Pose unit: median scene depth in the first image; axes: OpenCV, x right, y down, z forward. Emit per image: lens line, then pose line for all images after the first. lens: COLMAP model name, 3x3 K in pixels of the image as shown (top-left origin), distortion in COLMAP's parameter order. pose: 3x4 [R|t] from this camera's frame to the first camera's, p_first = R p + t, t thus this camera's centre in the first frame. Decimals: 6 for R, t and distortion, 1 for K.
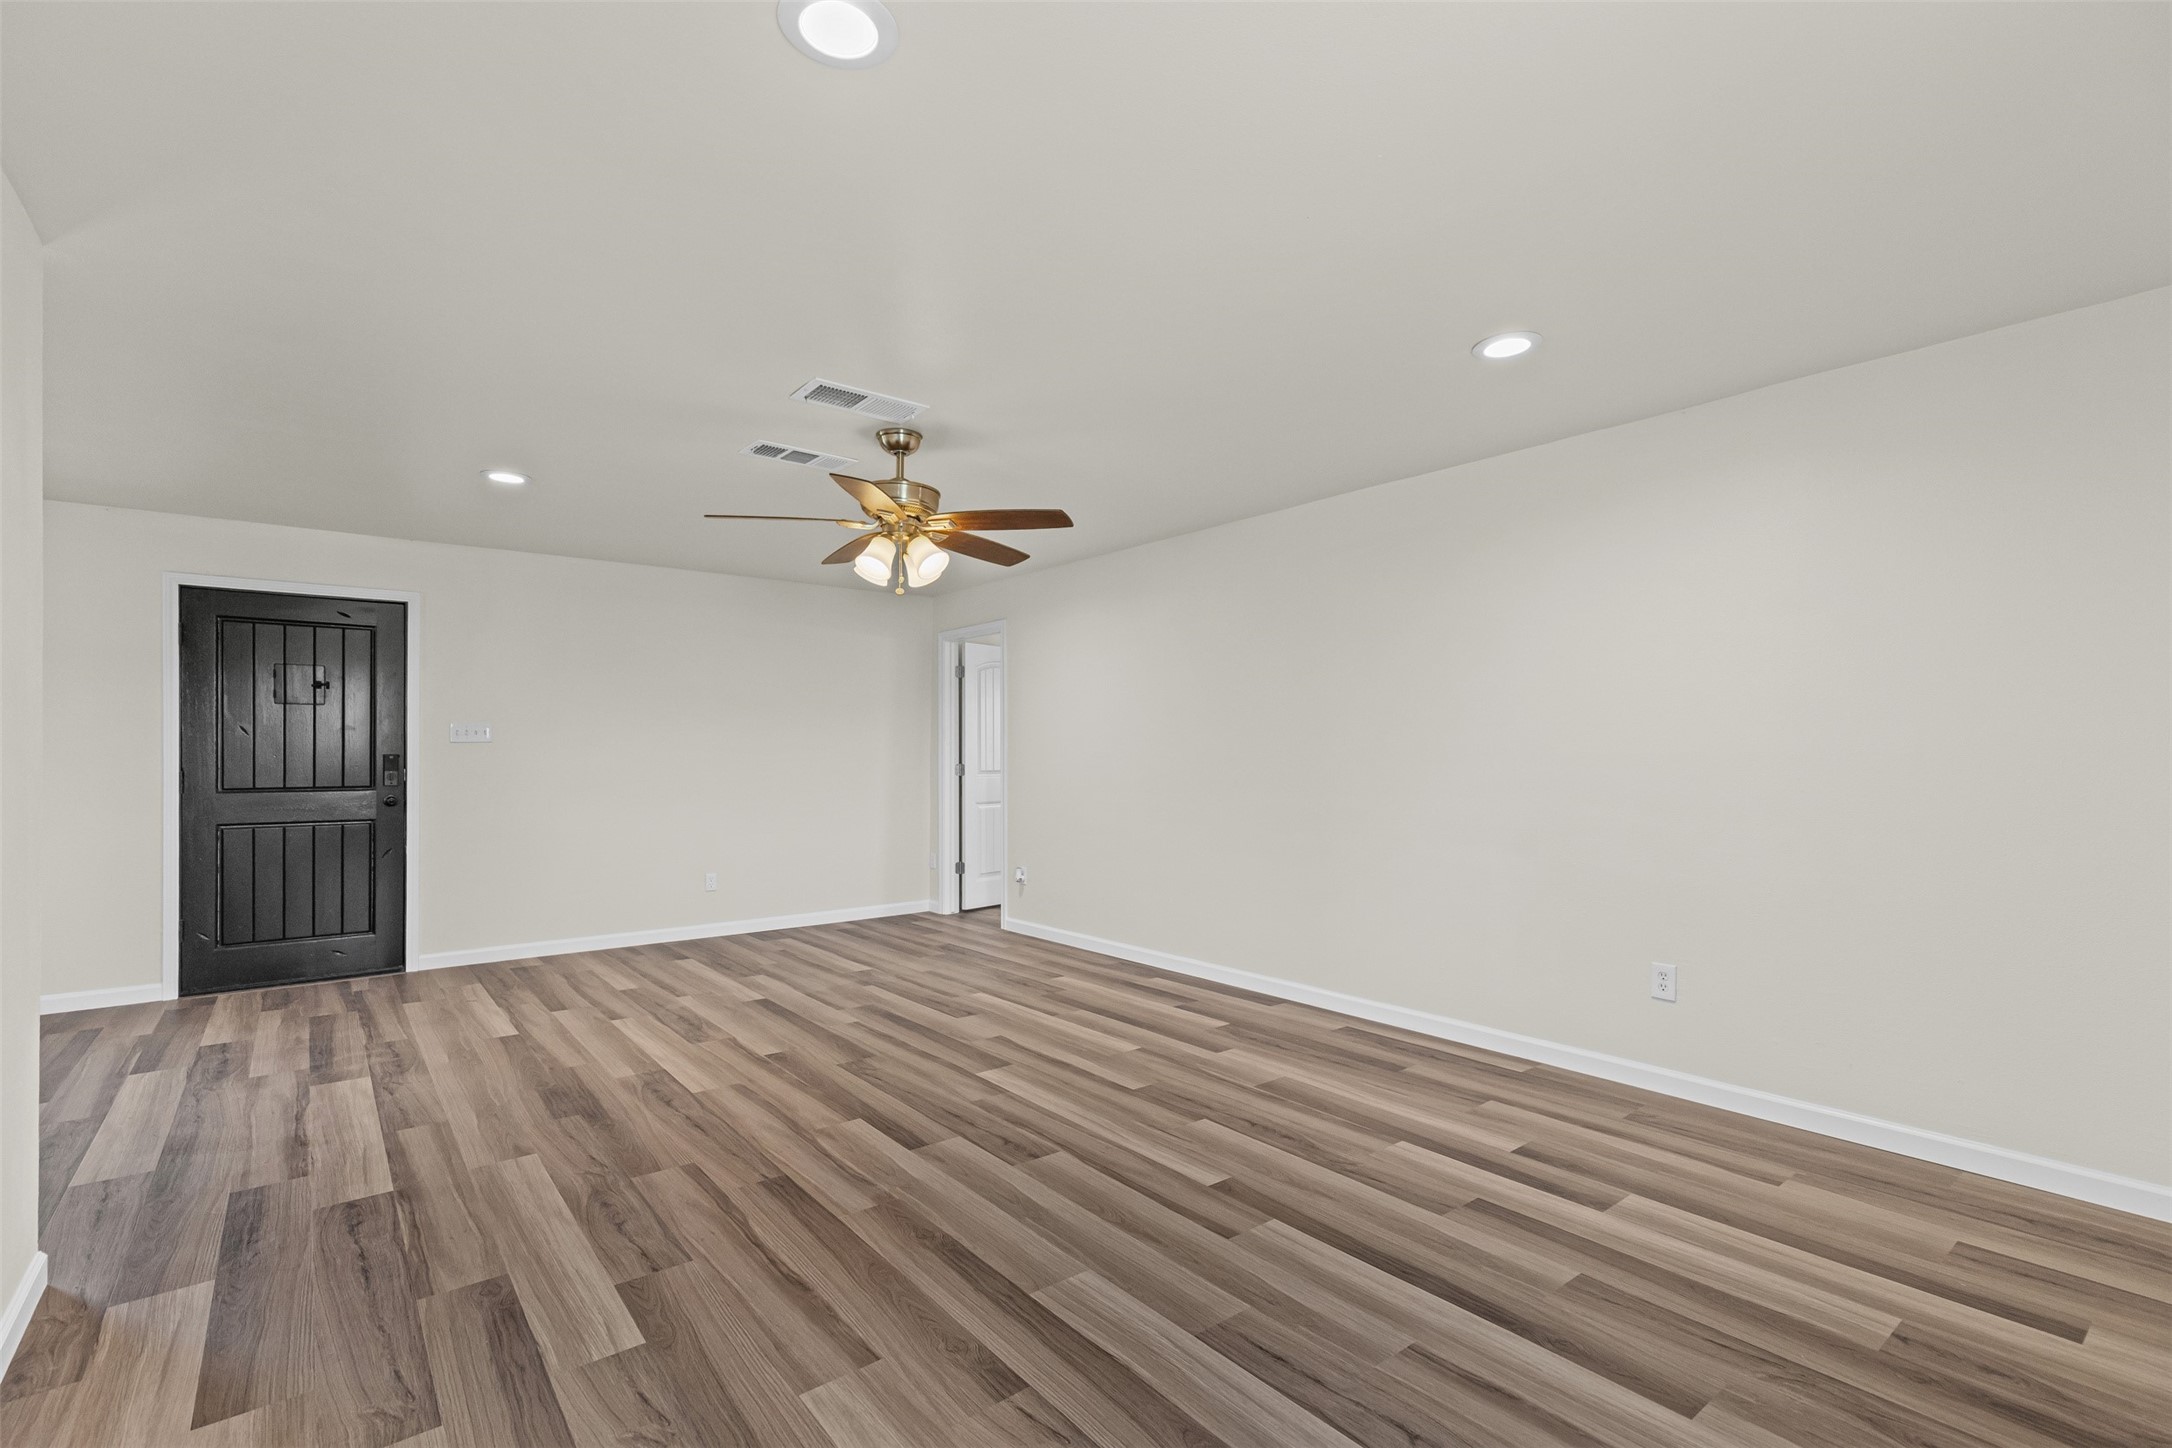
lens RADIAL K [[984.2, 0, 1071.9], [0, 984.2, 750.3], [0, 0, 1]] dist [0.011537, -0.001885]
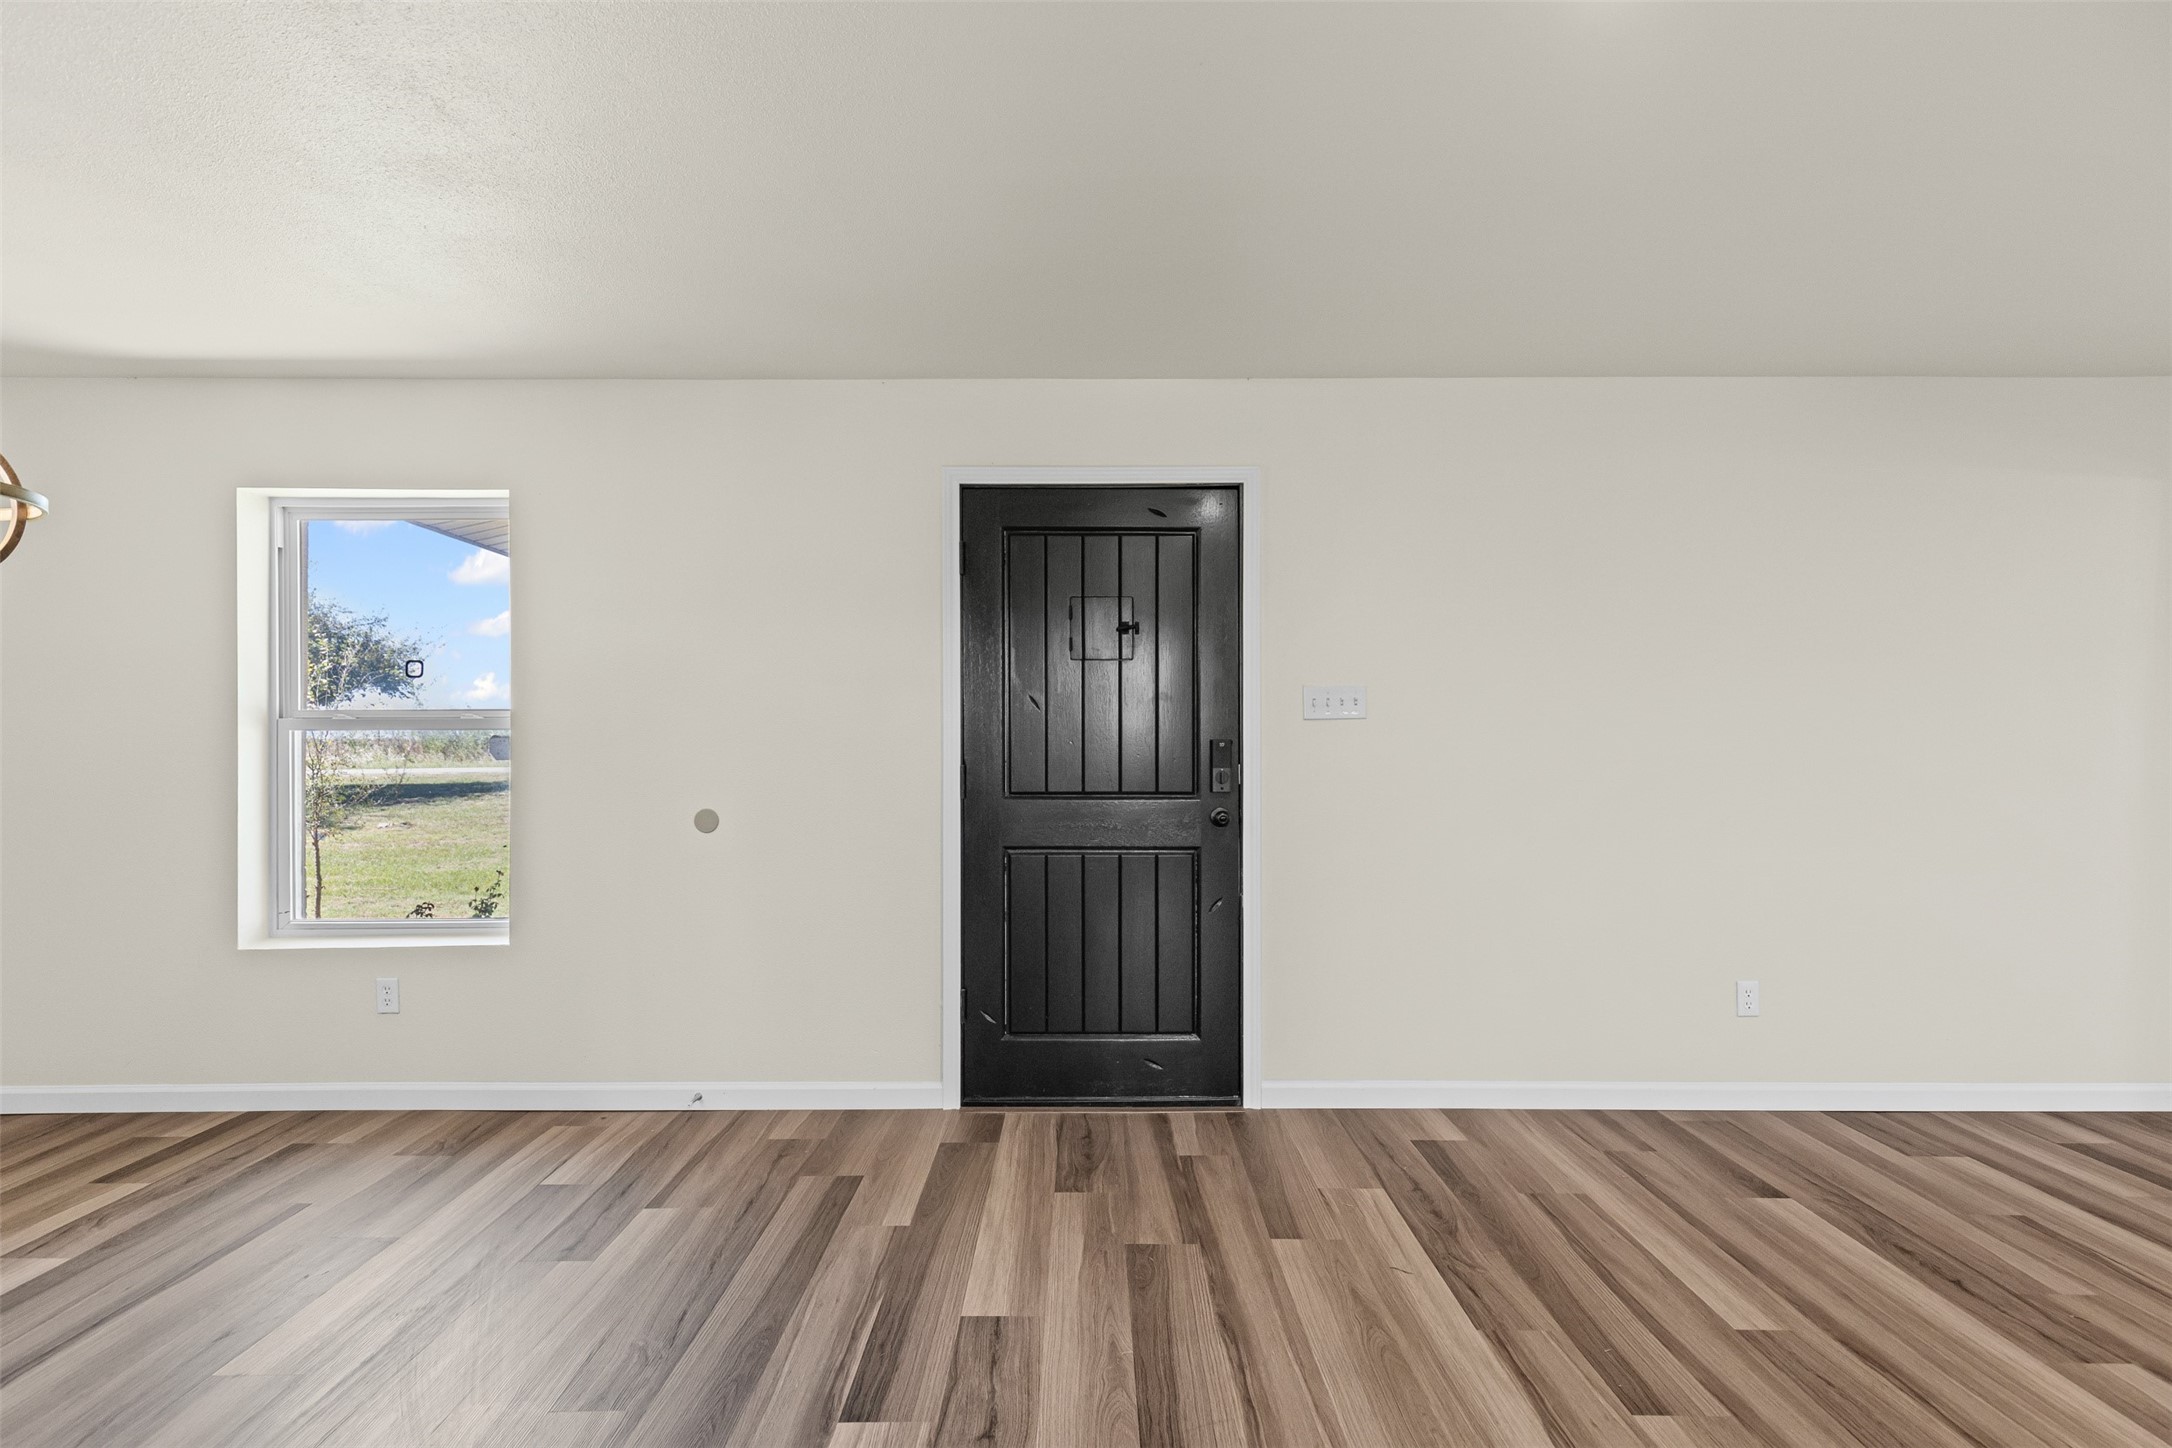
lens RADIAL K [[984.2, 0, 1081.4], [0, 984.2, 708.9], [0, 0, 1]] dist [0.011537, -0.001885]
pose [[0.786951, -0.015381, -0.616824, -0.495906], [0.002092, 0.999750, -0.022261, -0.001811], [0.617012, 0.016228, 0.786786, 0.613407]]
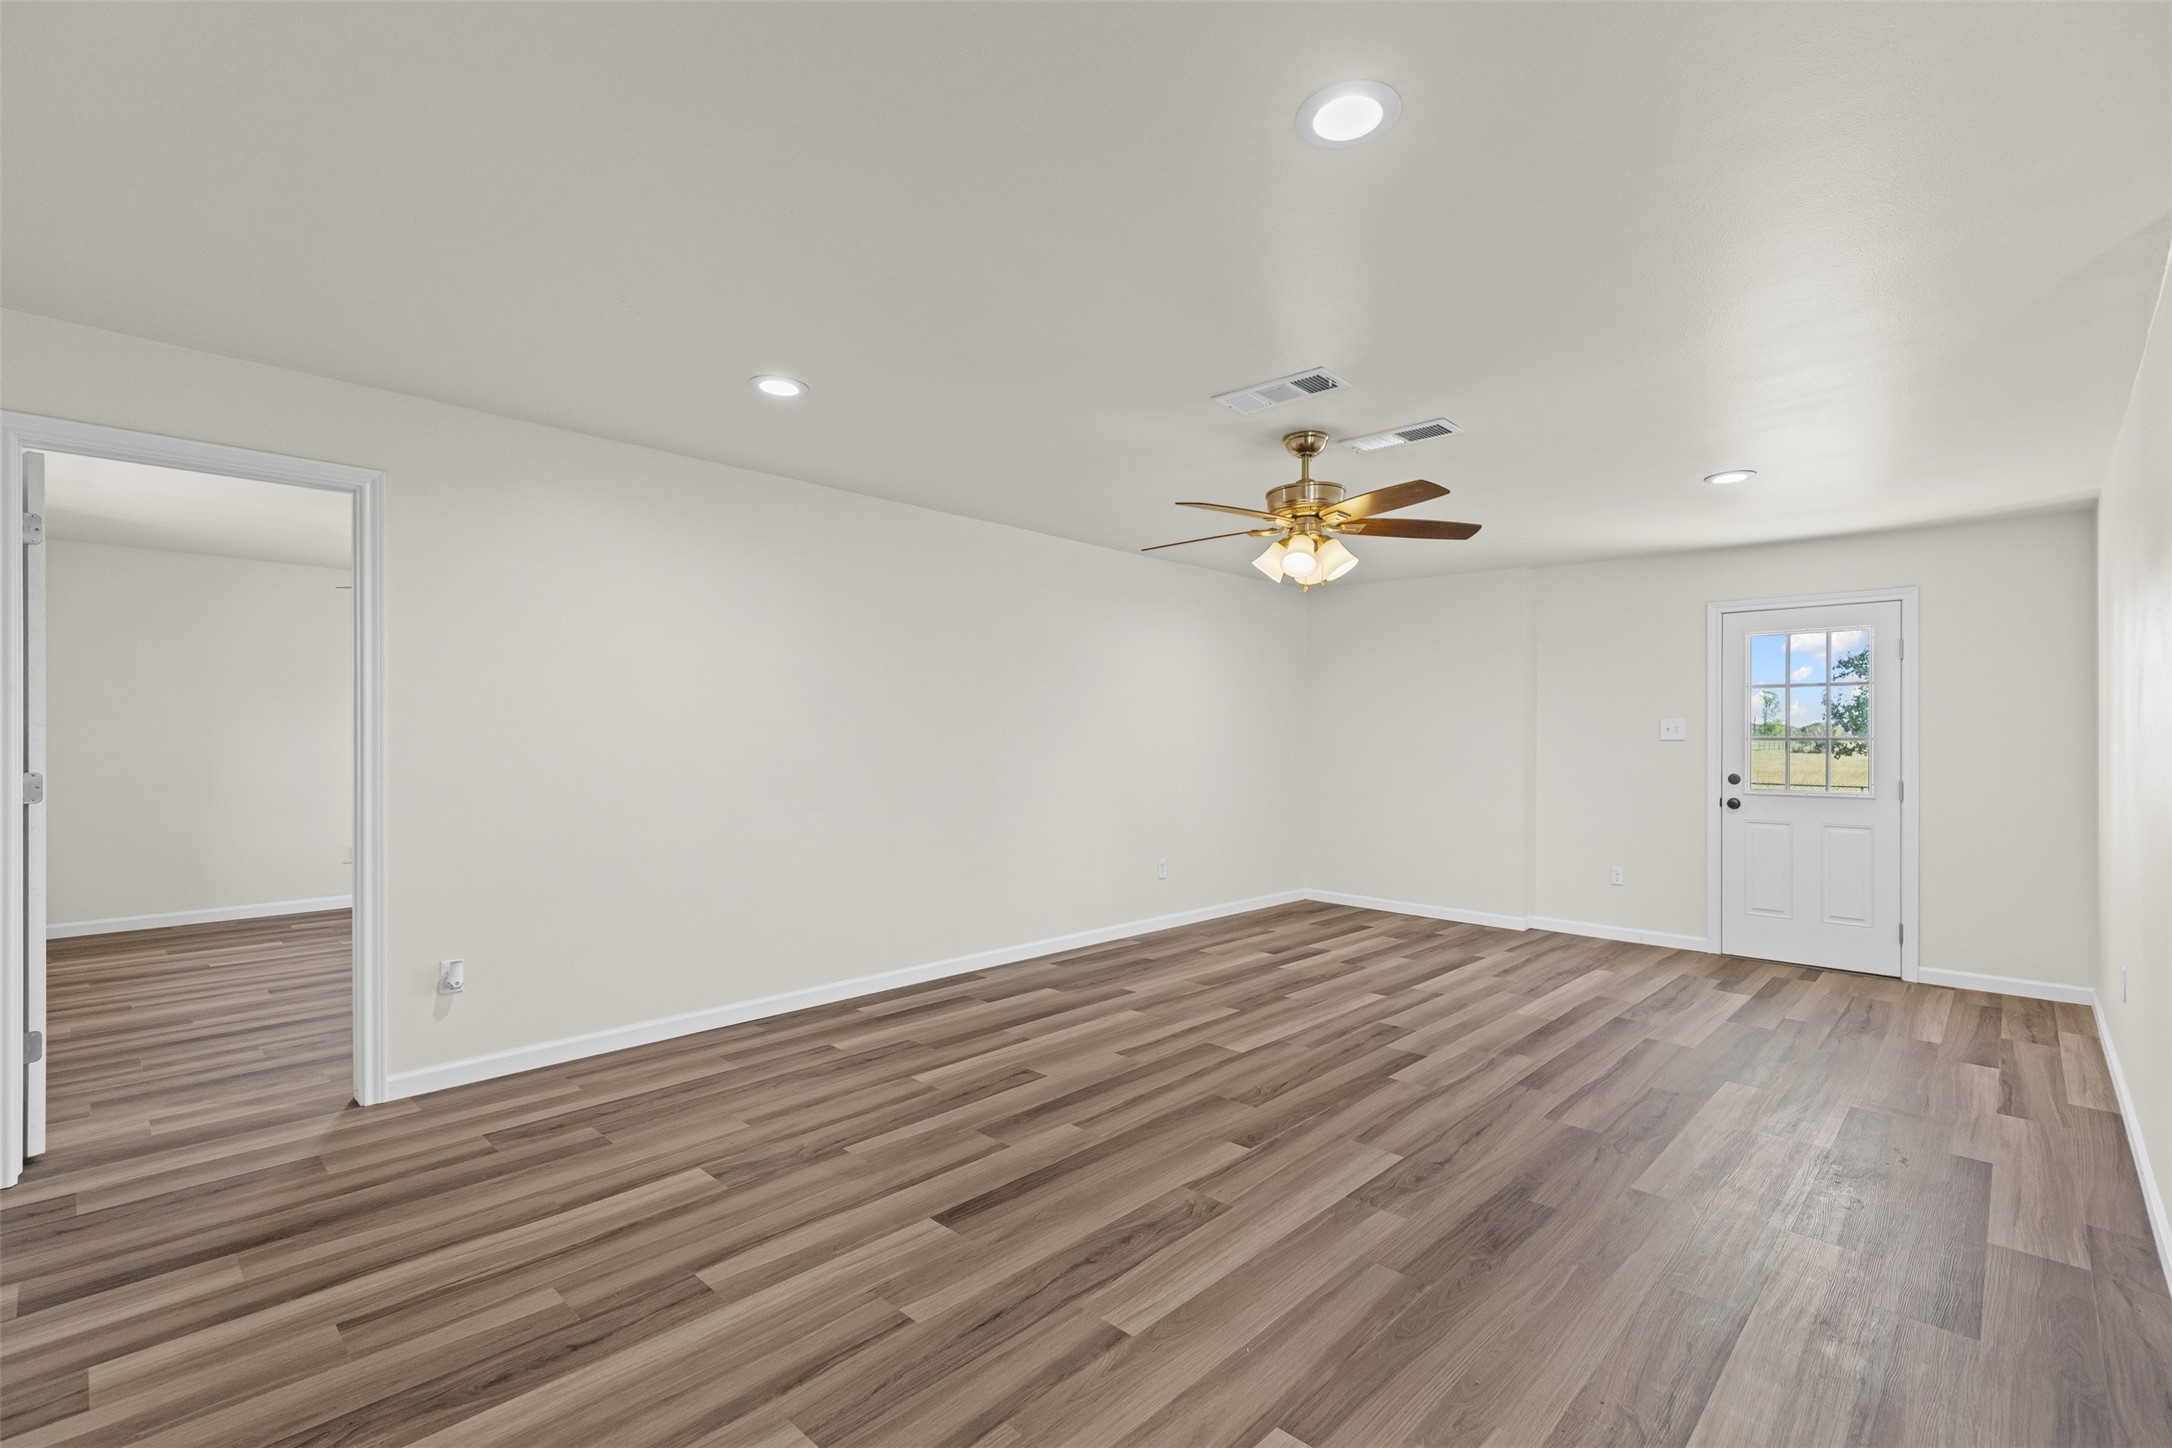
lens RADIAL K [[984.2, 0, 1103.1], [0, 984.2, 687.5], [0, 0, 1]] dist [0.011537, -0.001885]
pose [[-0.162392, 0.055330, 0.985174, -0.984211], [-0.010254, 0.998278, -0.057756, 0.005105], [-0.986673, -0.019481, -0.161545, 1.161052]]
